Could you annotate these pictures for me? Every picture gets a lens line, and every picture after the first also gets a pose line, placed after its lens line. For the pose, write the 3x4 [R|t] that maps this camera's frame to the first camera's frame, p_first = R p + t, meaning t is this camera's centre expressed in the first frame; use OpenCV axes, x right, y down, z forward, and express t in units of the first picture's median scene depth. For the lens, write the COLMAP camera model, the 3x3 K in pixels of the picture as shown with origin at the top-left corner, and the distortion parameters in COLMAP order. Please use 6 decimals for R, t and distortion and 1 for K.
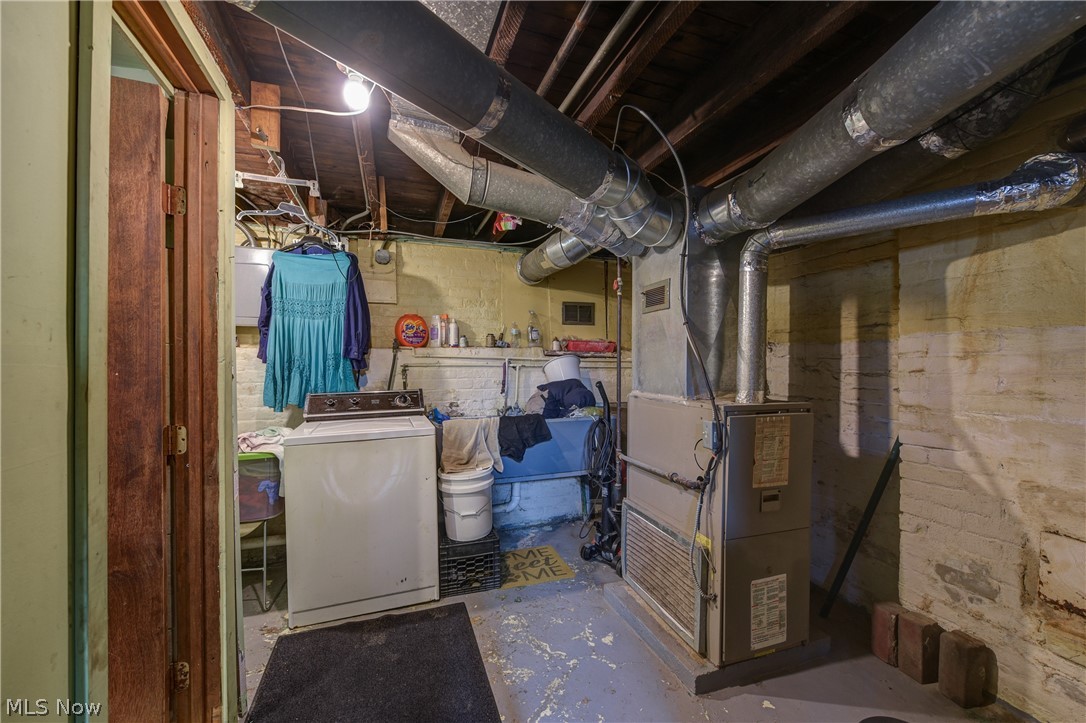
lens RADIAL K [[430.7, 0, 543.0], [0, 430.7, 364.7], [0, 0, 1]] dist [-0.002584, -0.001244]
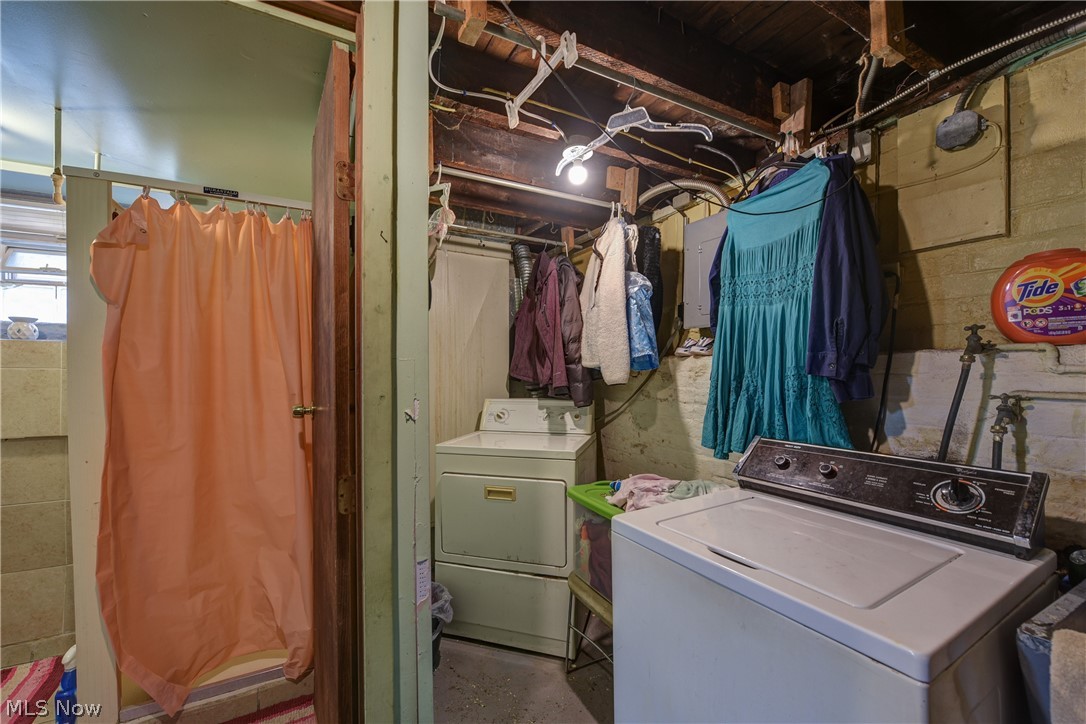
lens RADIAL K [[430.7, 0, 540.7], [0, 430.7, 367.6], [0, 0, 1]] dist [-0.002584, -0.001244]
pose [[0.160491, 0.012515, -0.986958, -0.027819], [0.000560, 0.999918, 0.012771, -0.030356], [0.987037, -0.002603, 0.160471, 0.601410]]
